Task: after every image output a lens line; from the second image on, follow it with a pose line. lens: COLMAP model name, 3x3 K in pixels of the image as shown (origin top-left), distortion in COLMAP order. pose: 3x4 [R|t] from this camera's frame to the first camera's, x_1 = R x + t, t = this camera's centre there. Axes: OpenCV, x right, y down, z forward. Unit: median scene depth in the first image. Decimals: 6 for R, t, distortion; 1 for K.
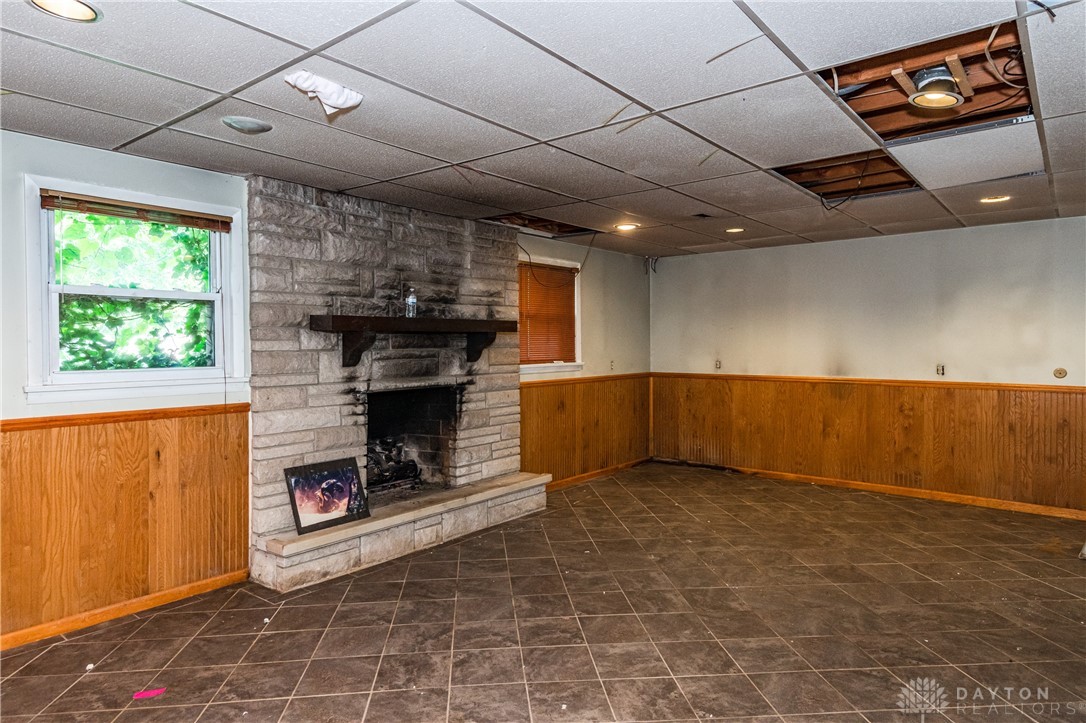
lens RADIAL K [[638.2, 0, 544.8], [0, 638.2, 351.3], [0, 0, 1]] dist [0.030863, -0.001152]
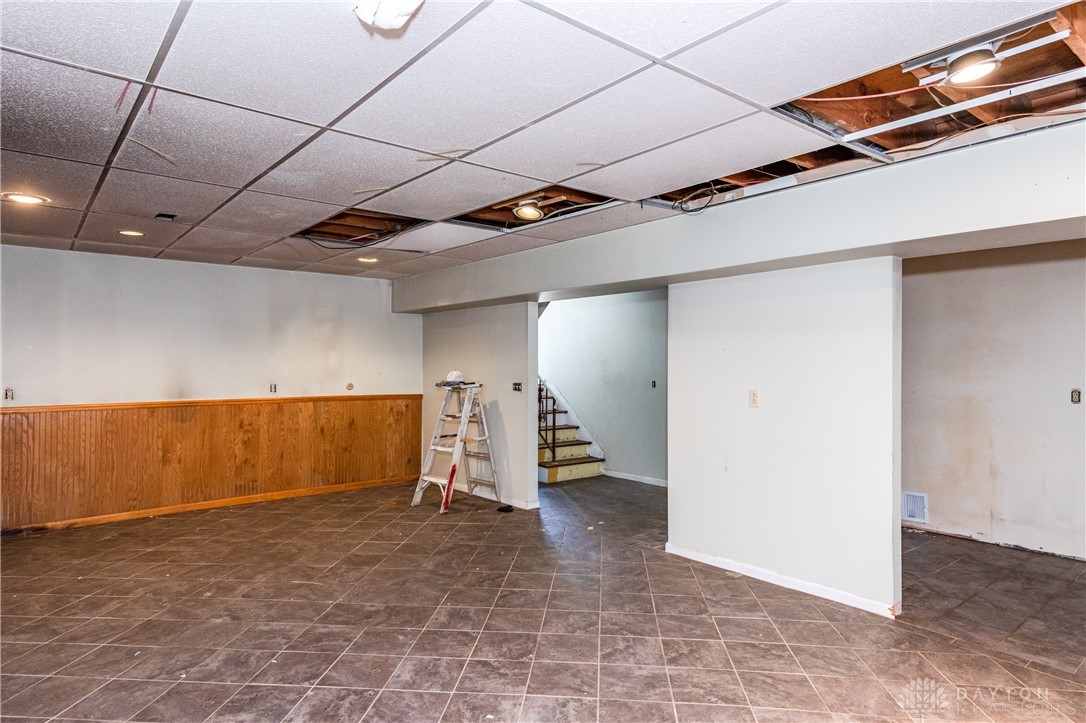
lens RADIAL K [[628.3, 0, 524.8], [0, 628.3, 362.1], [0, 0, 1]] dist [0.027418, -0.000731]
pose [[0.214918, 0.002771, 0.976628, -0.522897], [0.013595, 0.999891, -0.005829, -0.007019], [-0.976537, 0.014530, 0.214857, 0.392048]]
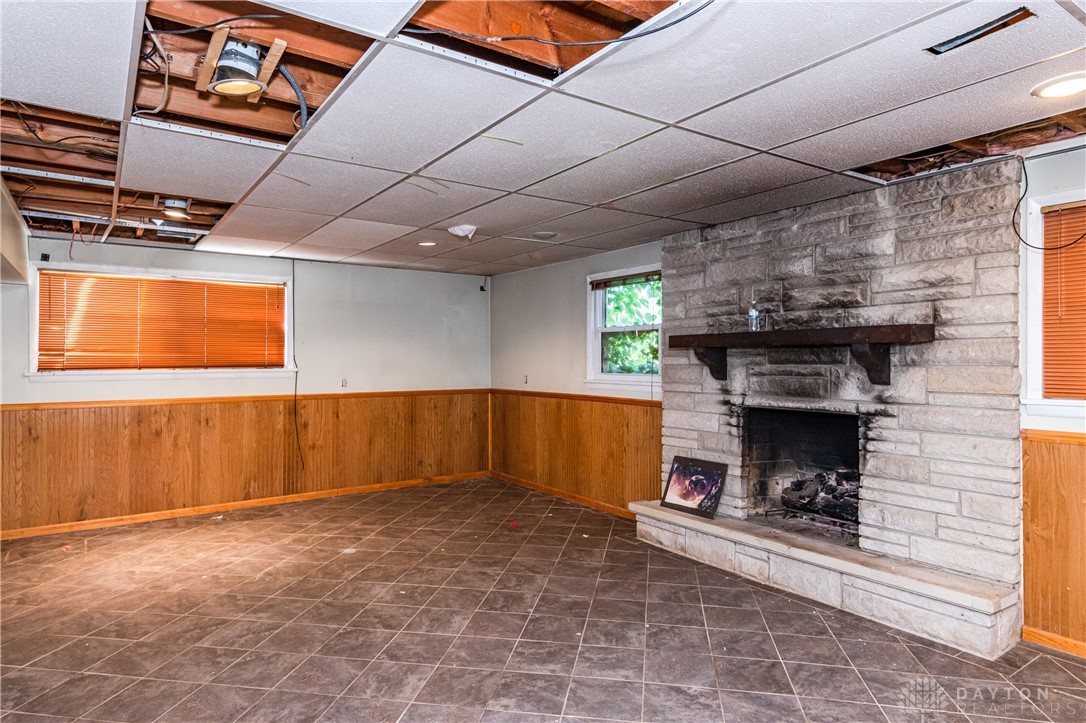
lens RADIAL K [[618.8, 0, 543.0], [0, 618.8, 361.5], [0, 0, 1]] dist [0.034619, -0.000283]
pose [[-0.262869, 0.009098, -0.964789, 0.763172], [-0.009403, 0.999884, 0.011992, -0.016611], [0.964786, 0.012225, -0.262753, 0.940304]]
